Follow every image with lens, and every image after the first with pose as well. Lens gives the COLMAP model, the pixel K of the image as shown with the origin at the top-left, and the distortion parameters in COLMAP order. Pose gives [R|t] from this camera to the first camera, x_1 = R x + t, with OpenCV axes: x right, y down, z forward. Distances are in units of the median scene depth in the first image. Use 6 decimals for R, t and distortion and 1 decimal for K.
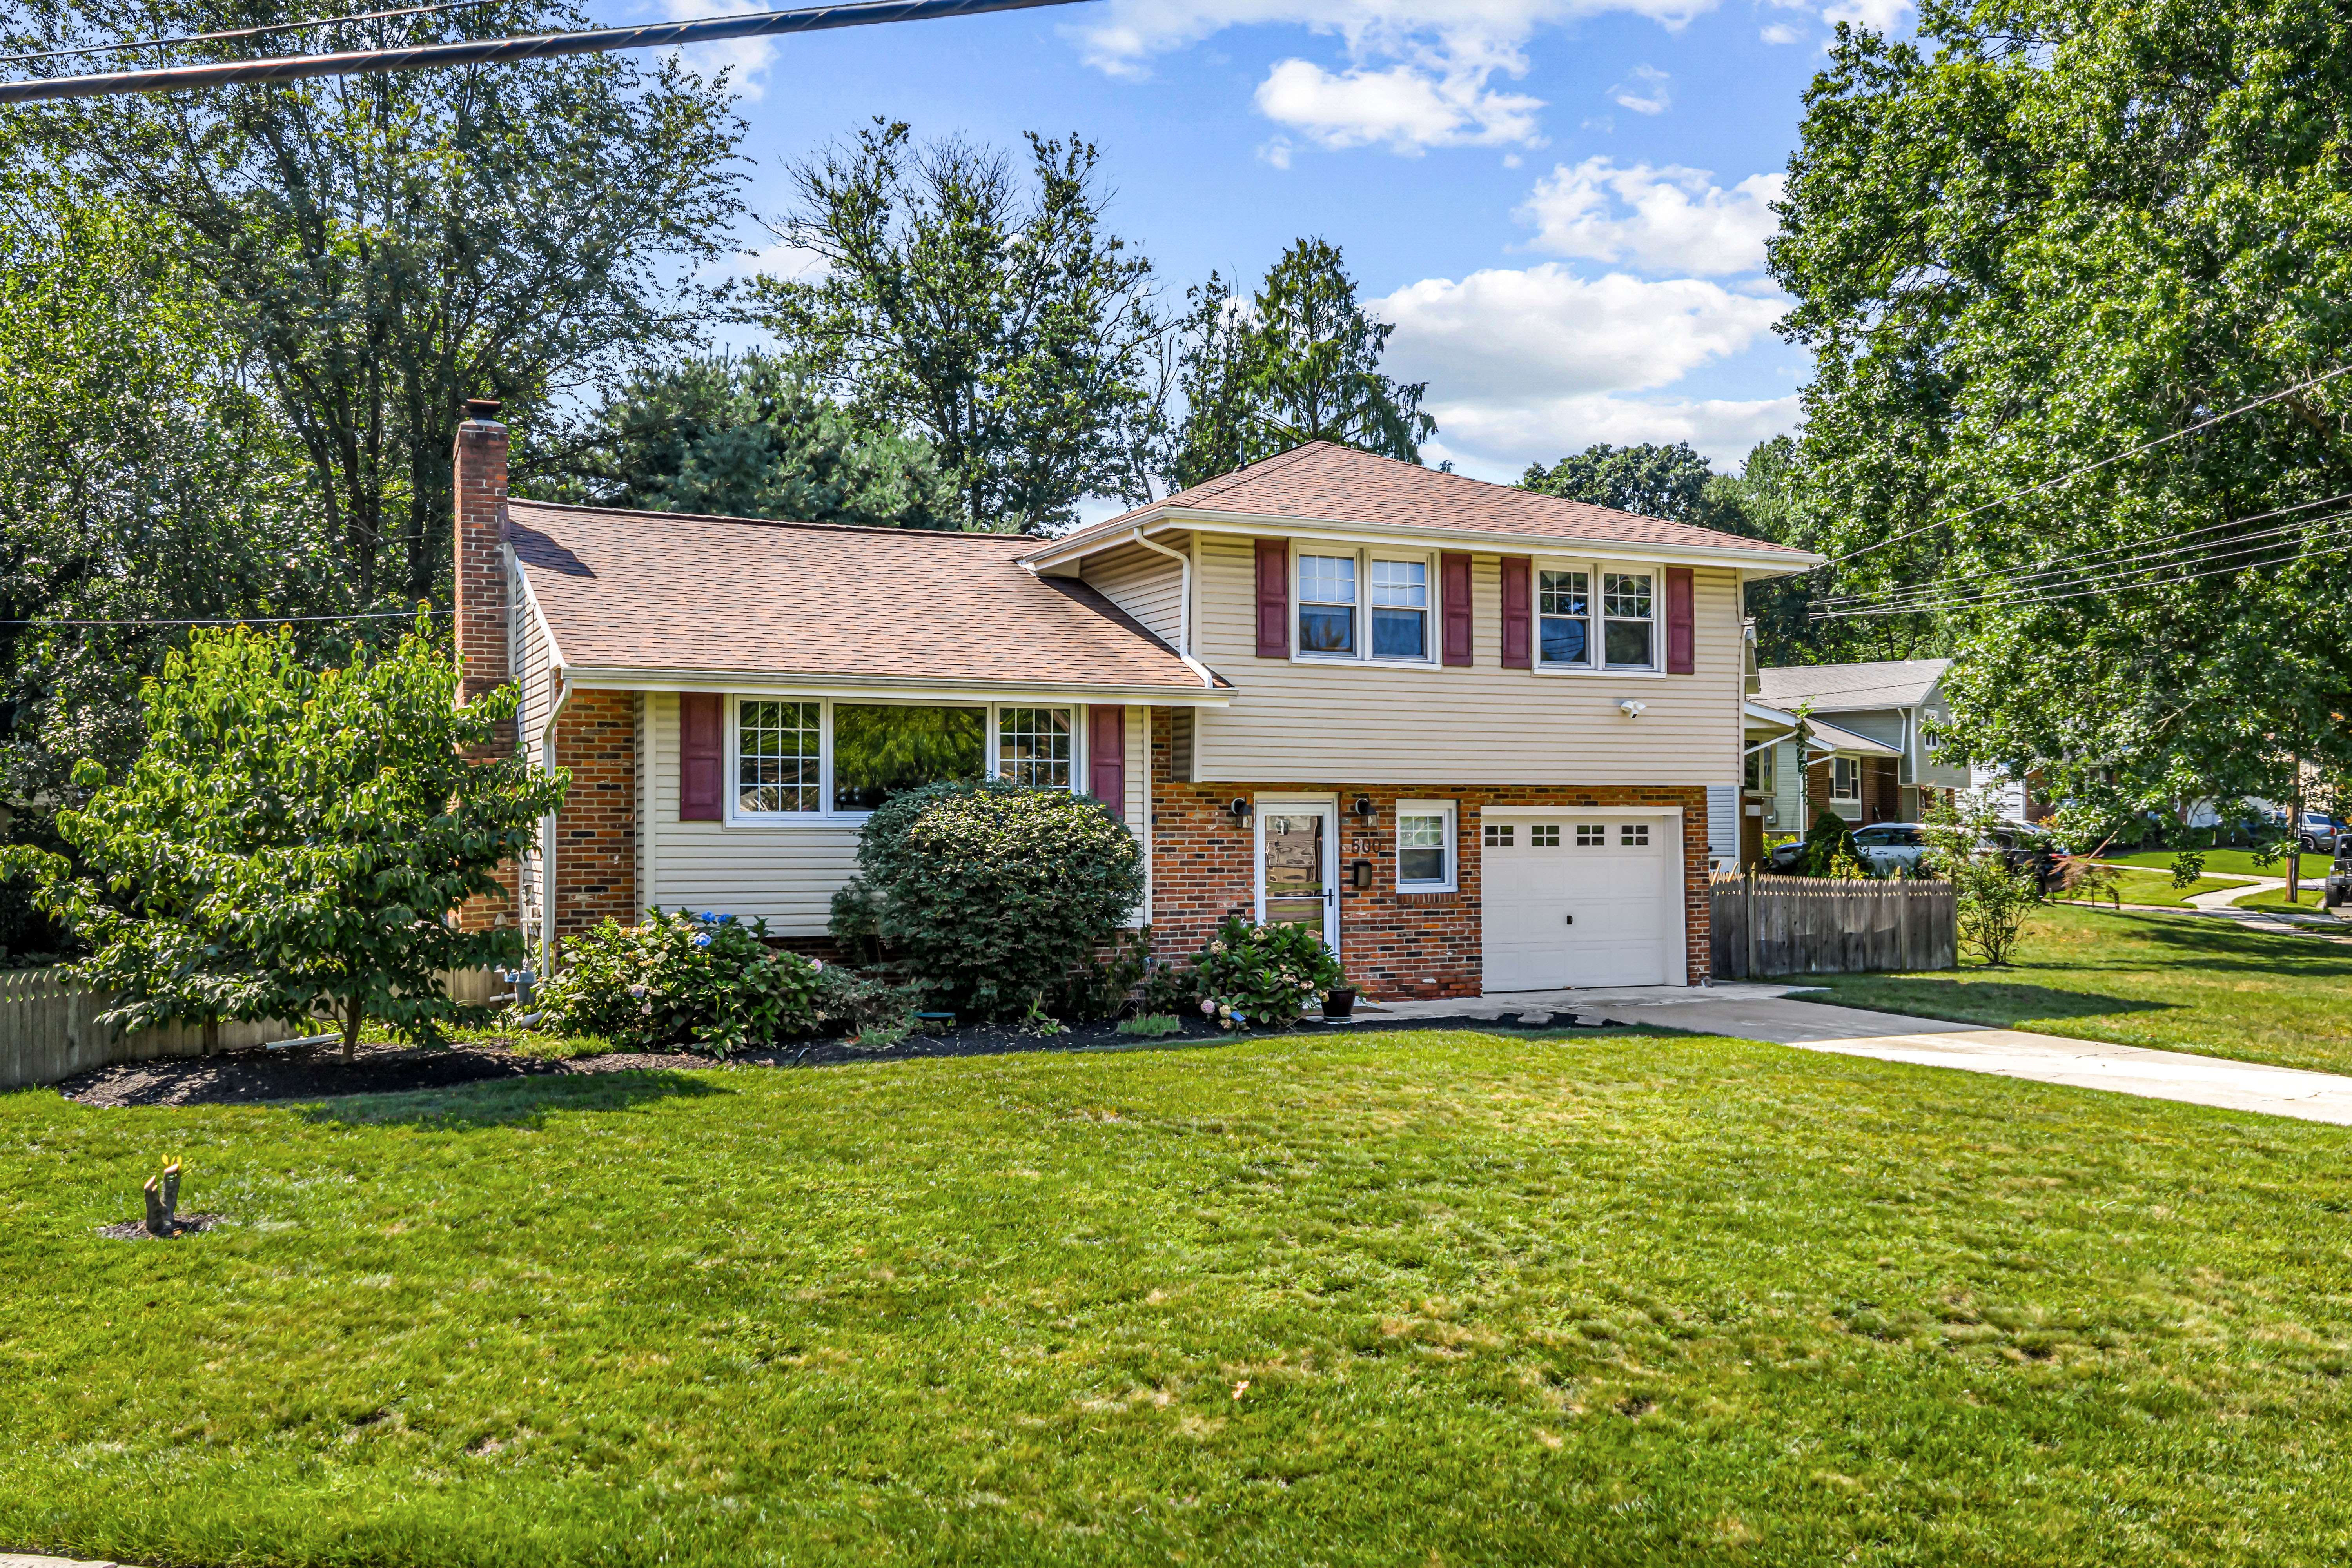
lens RADIAL K [[1952.0, 0, 1170.5], [0, 1952.0, 783.4], [0, 0, 1]] dist [0.015532, 0.004460]
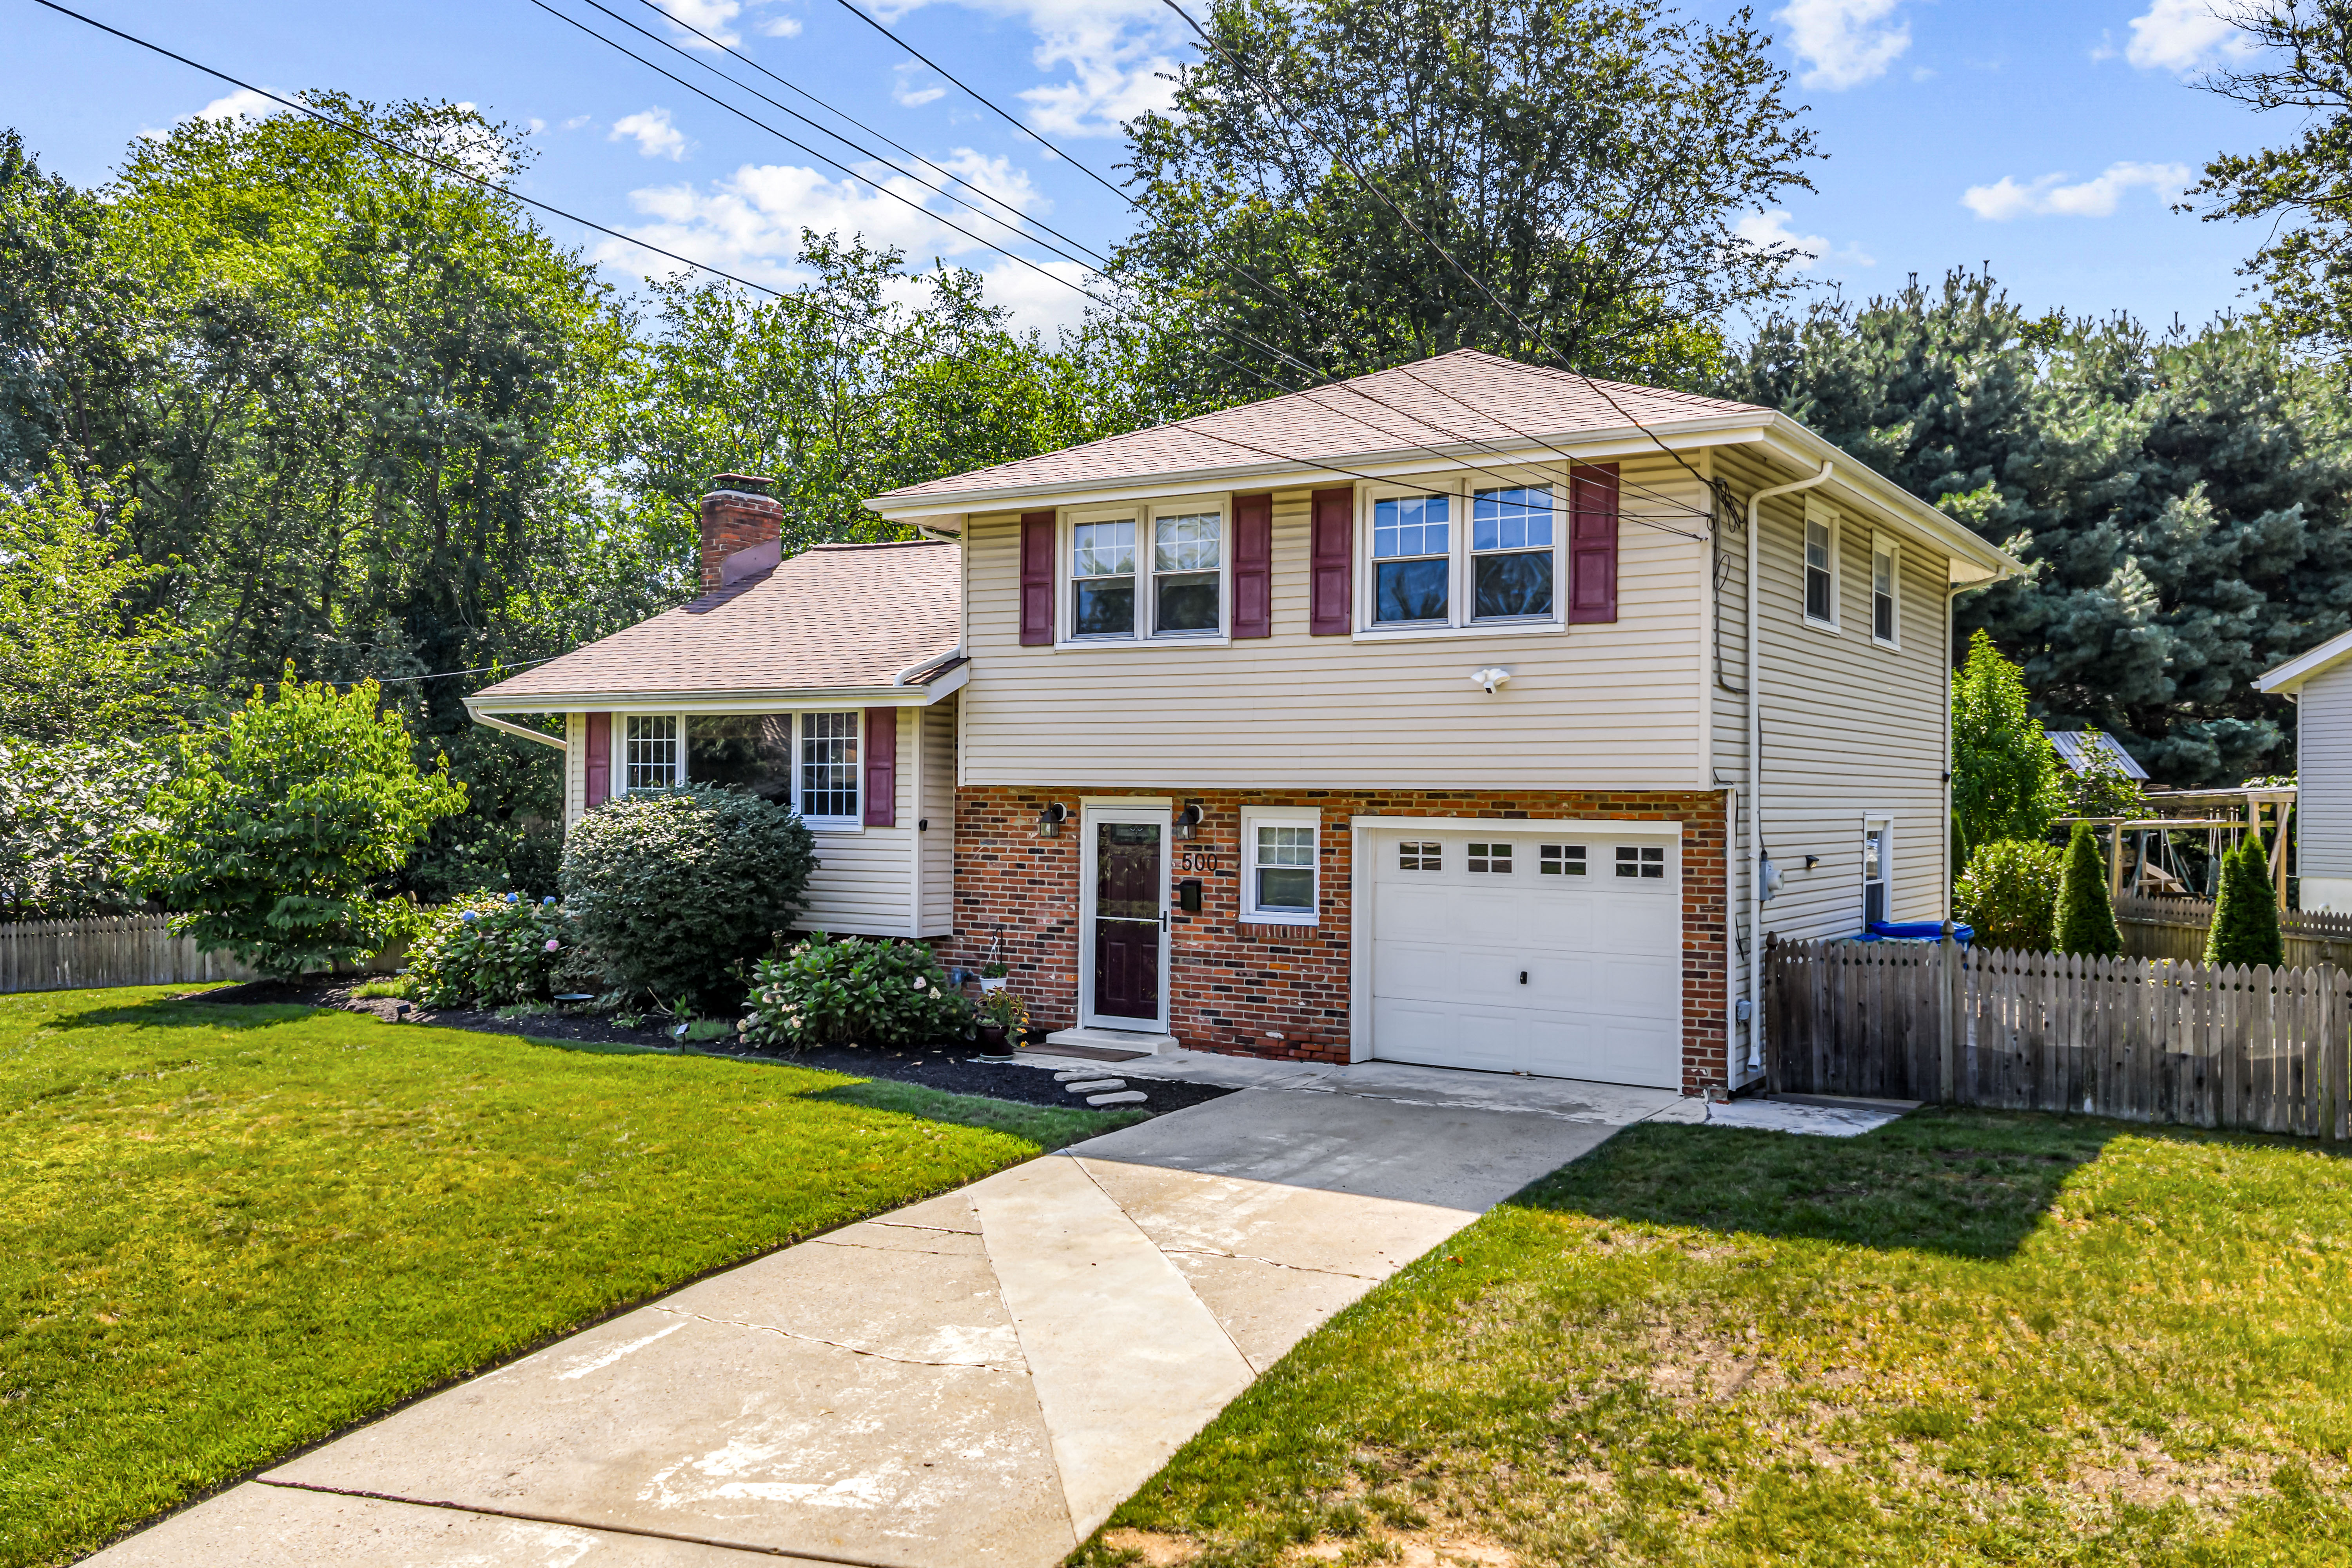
lens RADIAL K [[1952.0, 0, 1172.0], [0, 1952.0, 789.6], [0, 0, 1]] dist [0.015532, 0.004460]
pose [[0.534923, 0.002348, -0.844897, 0.790486], [0.002986, 0.999985, 0.004670, -0.002593], [0.844895, -0.005021, 0.534908, 0.548161]]
